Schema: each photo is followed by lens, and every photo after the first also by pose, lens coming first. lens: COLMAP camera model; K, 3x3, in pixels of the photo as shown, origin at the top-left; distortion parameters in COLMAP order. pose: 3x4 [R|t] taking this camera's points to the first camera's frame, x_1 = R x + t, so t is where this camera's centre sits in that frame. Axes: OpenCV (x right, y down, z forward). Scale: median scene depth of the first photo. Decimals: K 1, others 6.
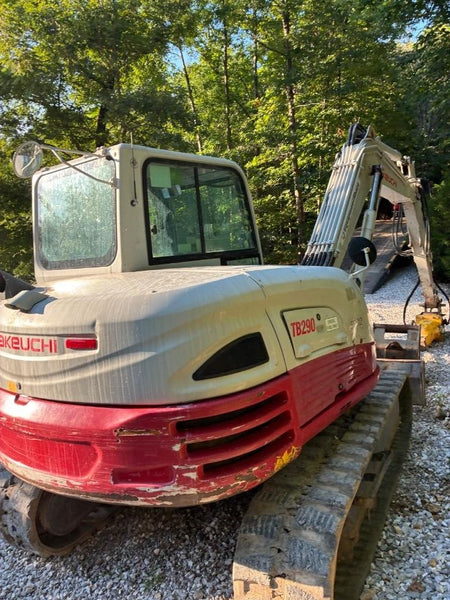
lens RADIAL K [[476.6, 0, 233.6], [0, 476.6, 301.2], [0, 0, 1]] dist [-0.005145, -0.008281]
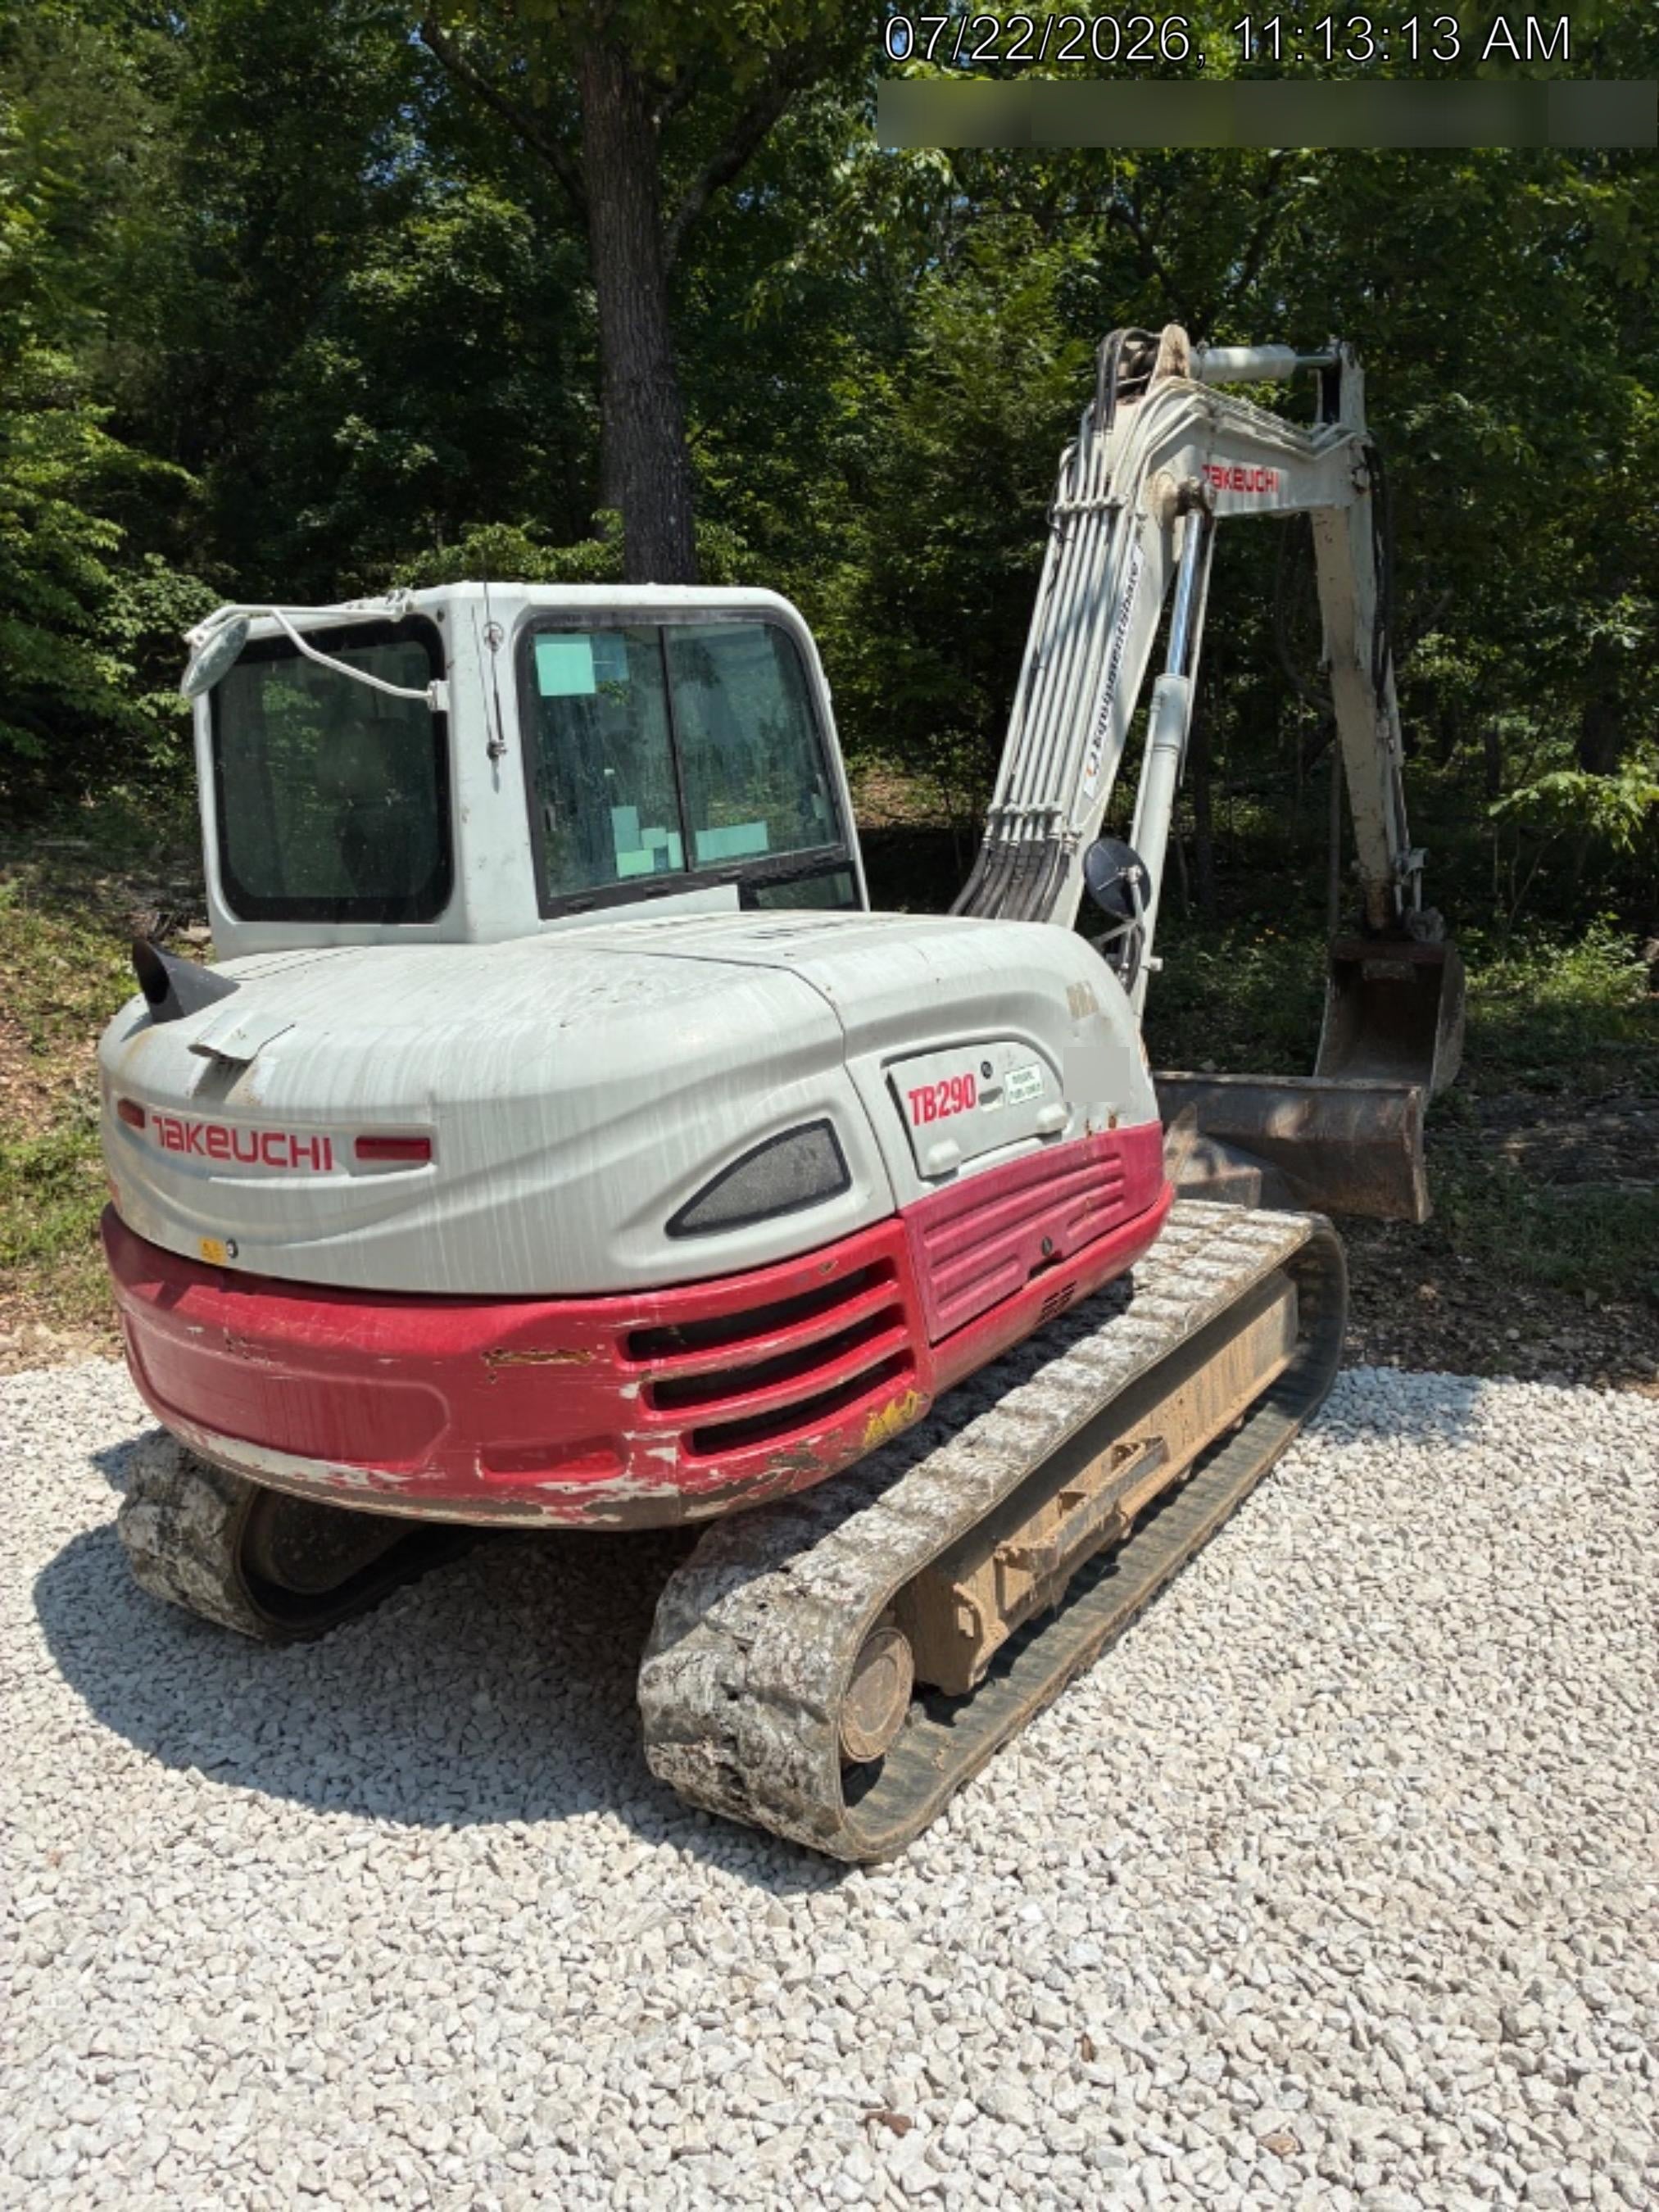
lens RADIAL K [[1757.1, 0, 861.3], [0, 1757.1, 1110.4], [0, 0, 1]] dist [-0.005145, -0.008281]
pose [[0.999417, -0.000450, 0.034150, 0.031690], [-0.003498, 0.993308, 0.115445, -0.116907], [-0.033973, -0.115497, 0.992727, -0.502803]]
